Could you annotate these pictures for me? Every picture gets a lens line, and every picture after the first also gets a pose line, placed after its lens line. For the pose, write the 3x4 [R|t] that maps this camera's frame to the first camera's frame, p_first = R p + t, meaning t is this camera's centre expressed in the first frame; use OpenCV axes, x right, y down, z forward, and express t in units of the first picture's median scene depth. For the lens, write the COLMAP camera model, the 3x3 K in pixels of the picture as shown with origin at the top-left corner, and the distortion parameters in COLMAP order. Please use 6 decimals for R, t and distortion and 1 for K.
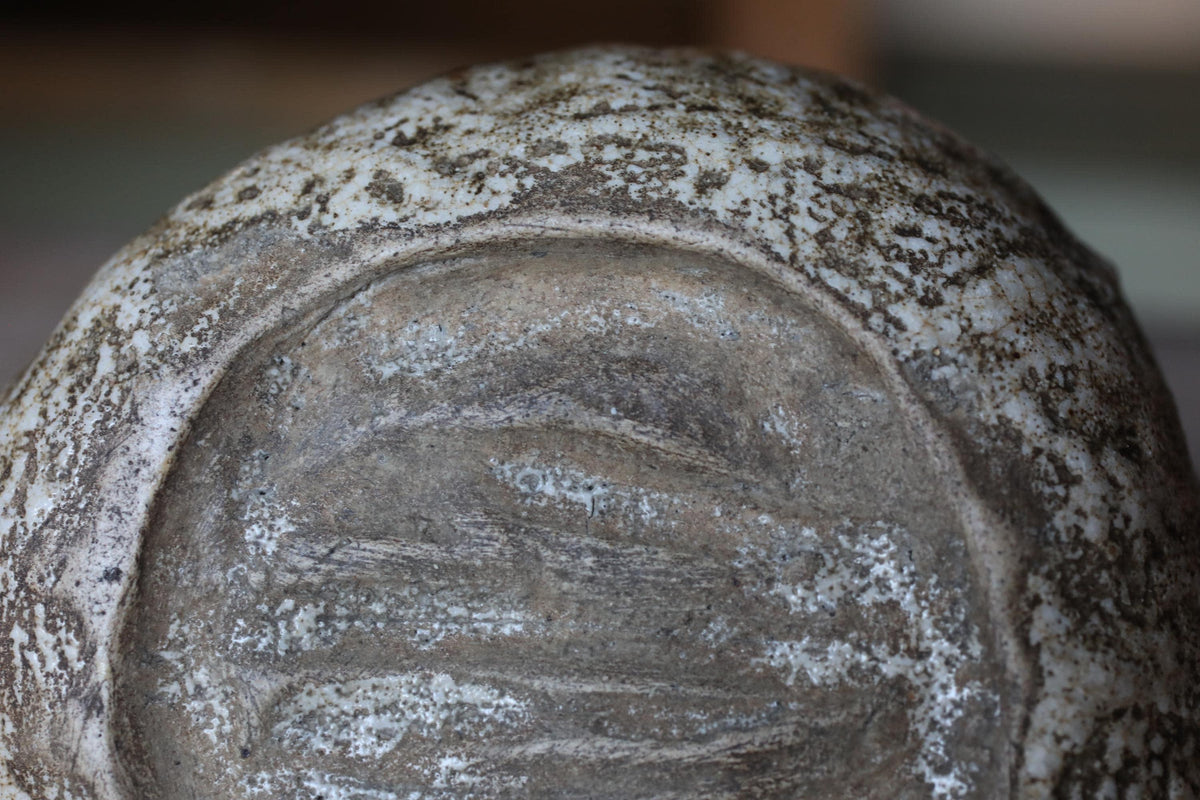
lens RADIAL K [[1947.2, 0, 600.0], [0, 1947.2, 400.0], [0, 0, 1]] dist [0.002316, 0.173841]
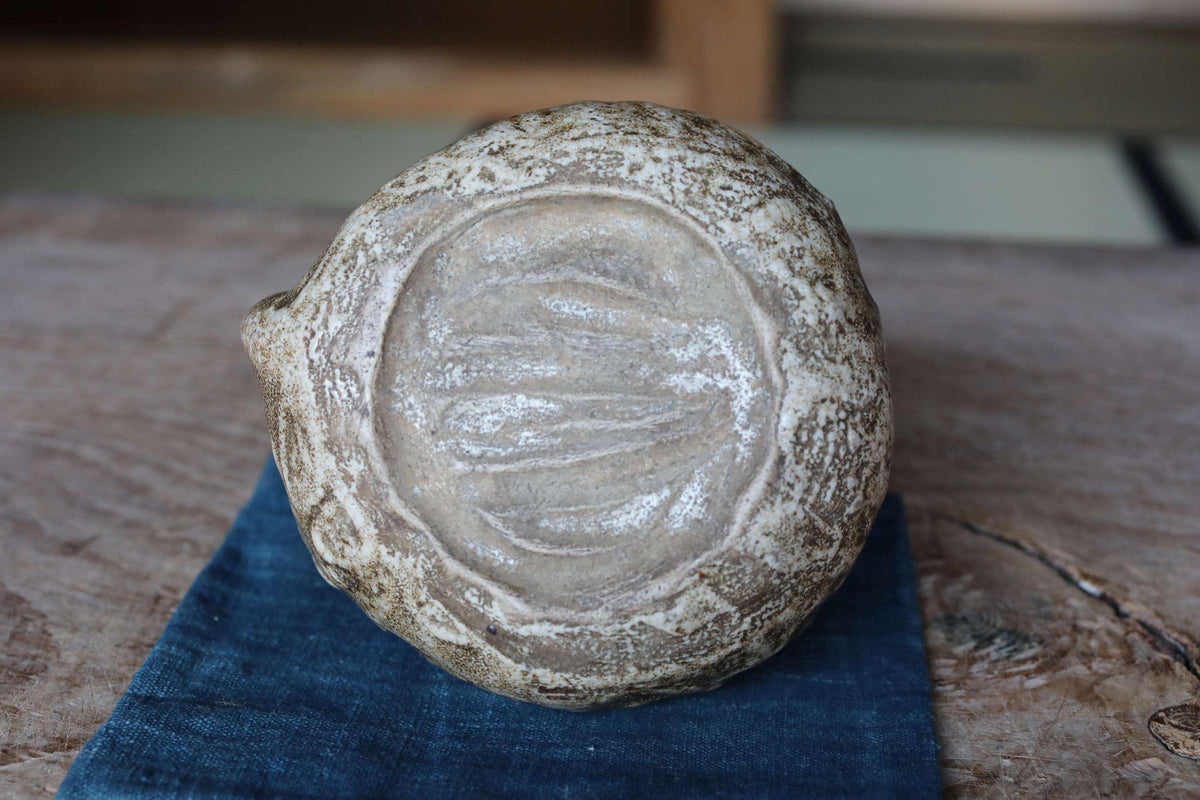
lens RADIAL K [[1947.2, 0, 600.0], [0, 1947.2, 400.0], [0, 0, 1]] dist [0.002316, 0.173841]
pose [[0.999242, -0.031435, 0.022983, -0.042143], [0.030831, 0.999181, 0.026196, 0.091306], [-0.023788, -0.025467, 0.999393, -1.209058]]
